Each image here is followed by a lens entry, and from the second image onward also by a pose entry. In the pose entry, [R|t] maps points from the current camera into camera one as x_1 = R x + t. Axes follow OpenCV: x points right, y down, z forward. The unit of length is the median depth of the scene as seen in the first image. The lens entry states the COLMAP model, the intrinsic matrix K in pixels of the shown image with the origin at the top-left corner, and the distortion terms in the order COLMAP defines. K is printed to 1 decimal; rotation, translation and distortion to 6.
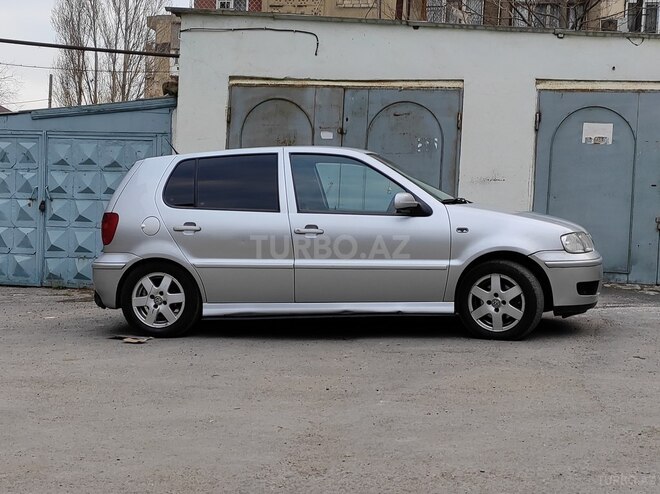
lens RADIAL K [[953.9, 0, 330.0], [0, 953.9, 247.0], [0, 0, 1]] dist [0.025623, 0.110231]
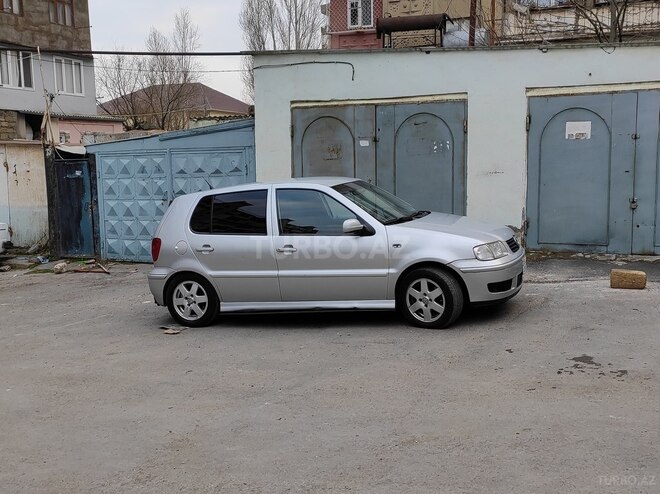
lens RADIAL K [[771.5, 0, 330.0], [0, 771.5, 247.0], [0, 0, 1]] dist [0.035172, 0.030705]
pose [[0.976053, -0.037944, -0.214197, 0.261746], [0.056371, 0.995152, 0.080587, -0.100970], [0.210101, -0.090732, 0.973461, -0.043801]]
